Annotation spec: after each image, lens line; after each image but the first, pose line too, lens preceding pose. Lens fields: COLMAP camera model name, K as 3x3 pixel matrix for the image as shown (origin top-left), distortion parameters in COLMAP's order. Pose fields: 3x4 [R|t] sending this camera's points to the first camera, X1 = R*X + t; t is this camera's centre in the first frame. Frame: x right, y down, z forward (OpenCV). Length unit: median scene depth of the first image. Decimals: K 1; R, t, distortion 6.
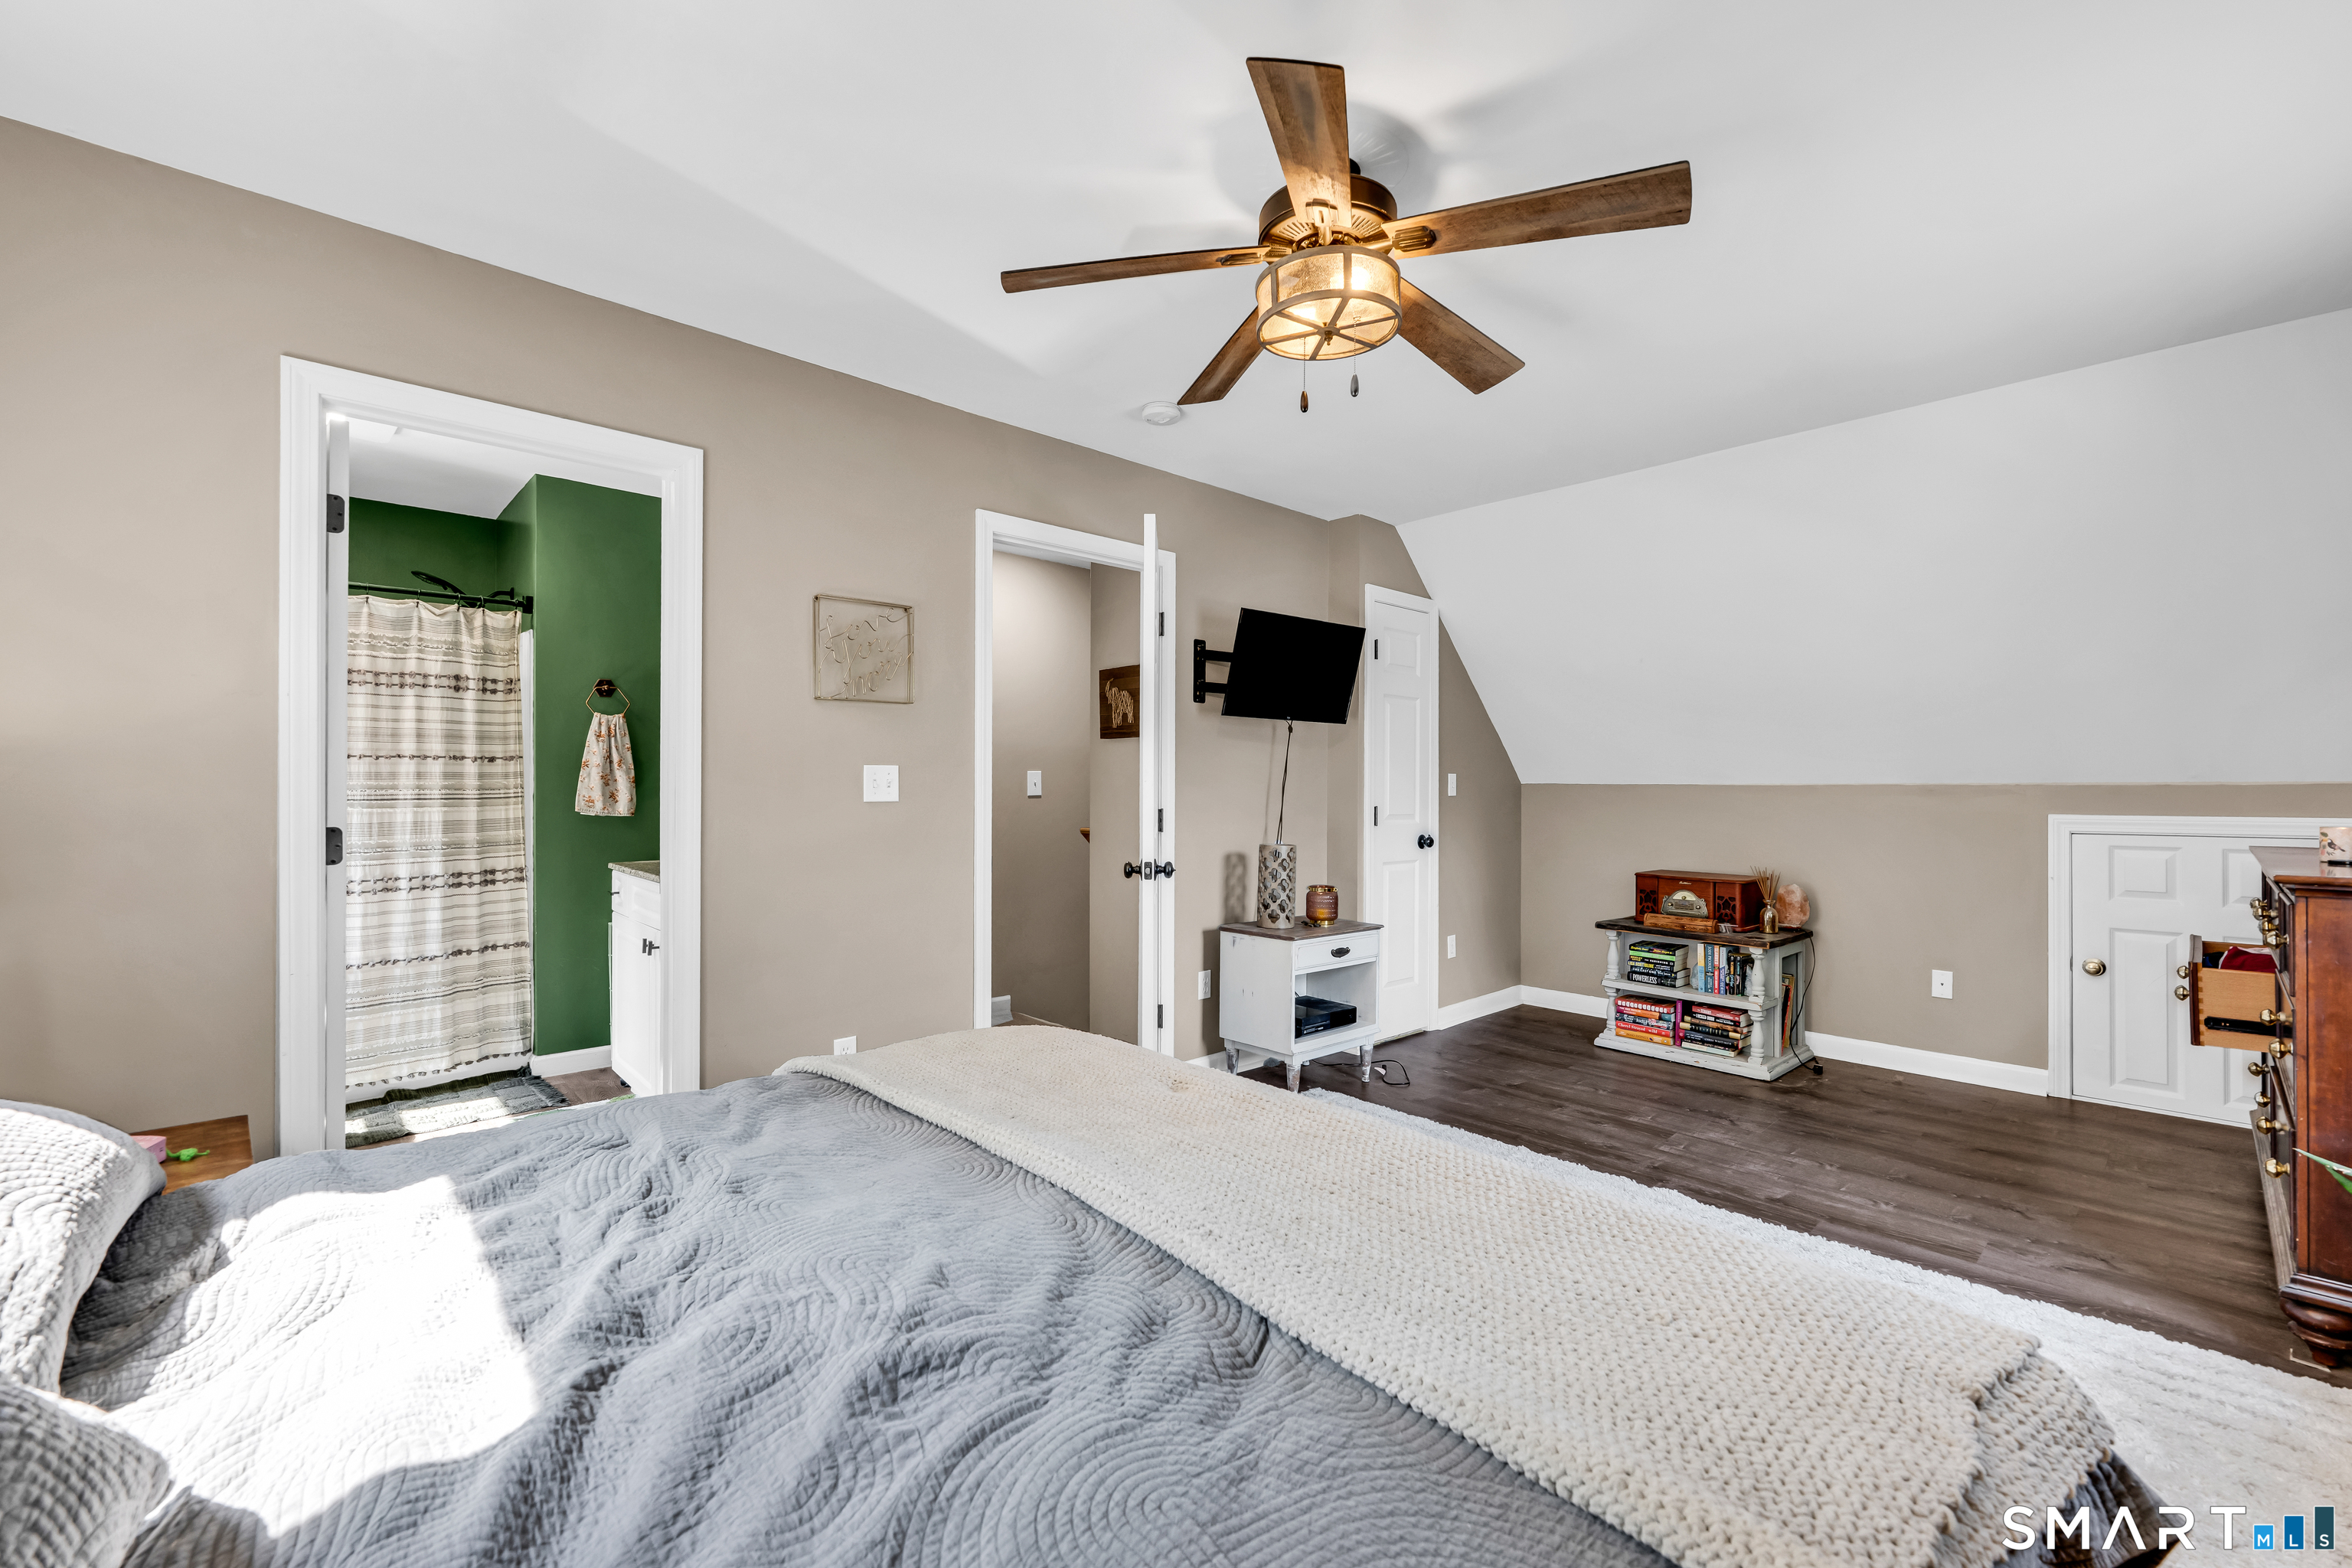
lens RADIAL K [[964.0, 0, 1176.0], [0, 964.0, 784.0], [0, 0, 1]] dist [-0.011101, -0.000378]
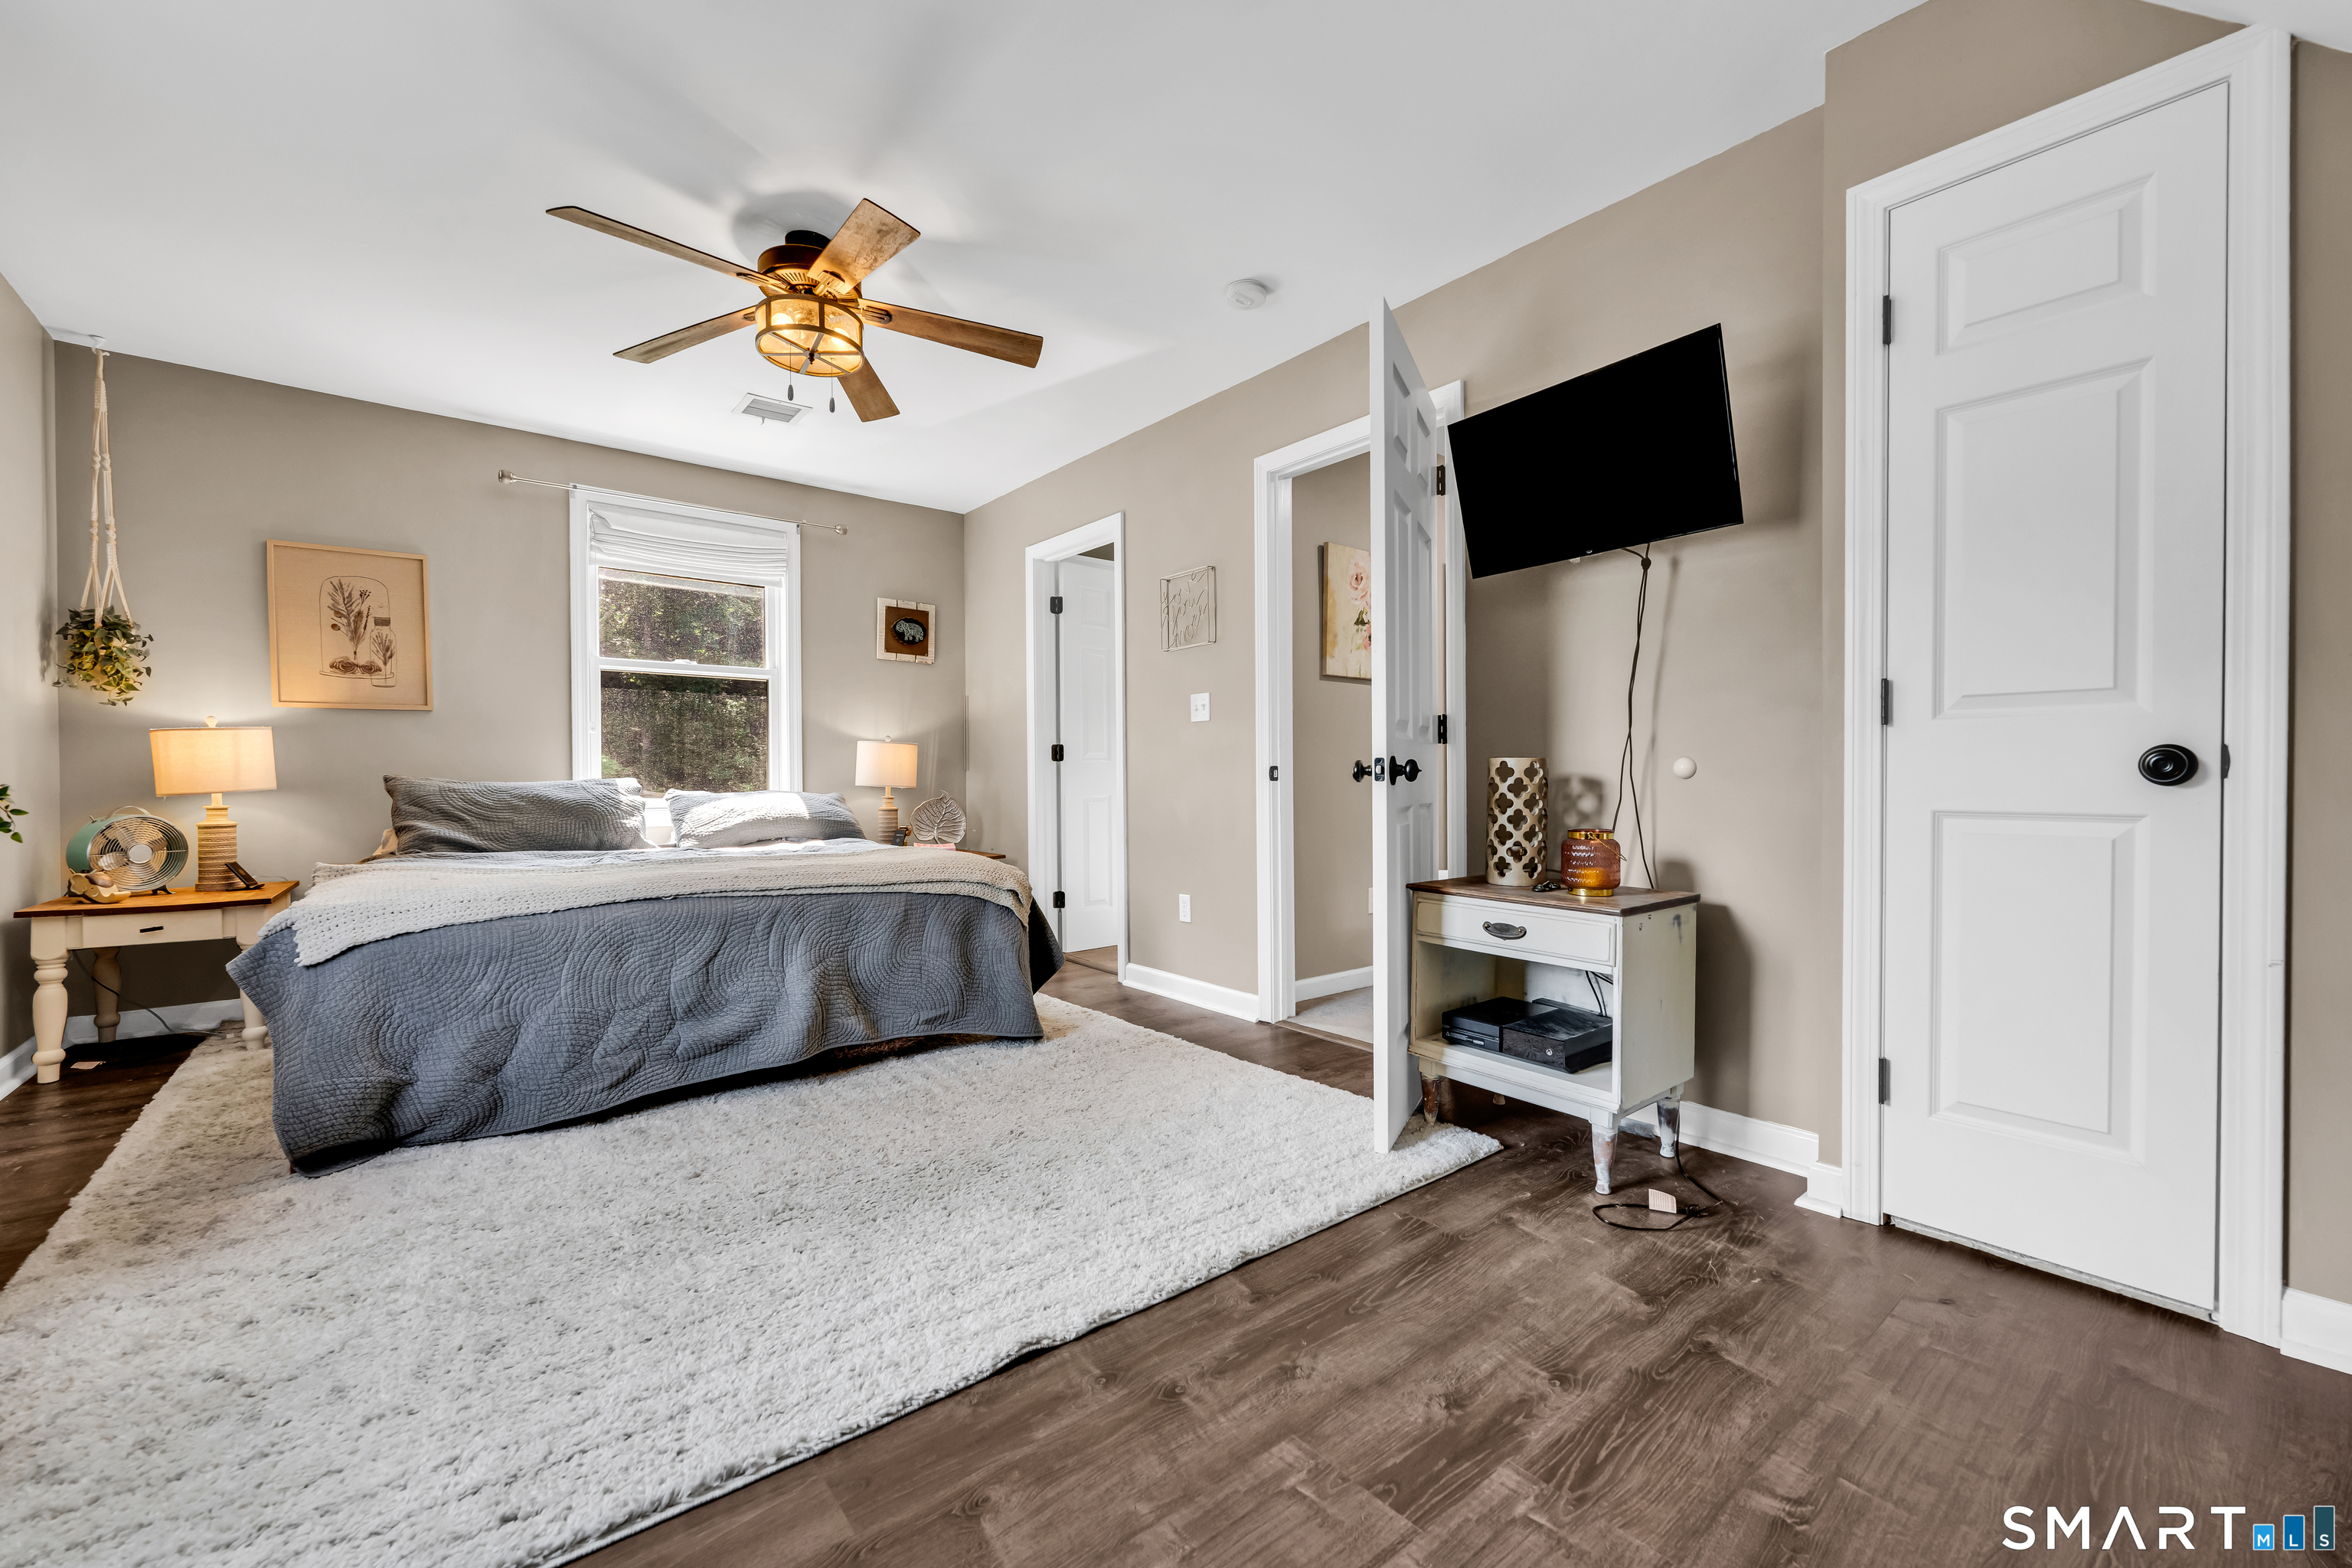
lens RADIAL K [[938.2, 0, 1189.6], [0, 938.2, 787.5], [0, 0, 1]] dist [-0.002074, -0.000344]
pose [[-0.054876, 0.008173, -0.998460, 1.313557], [0.006967, 0.999945, 0.007803, 0.133974], [0.998469, -0.006529, -0.054930, 1.421868]]
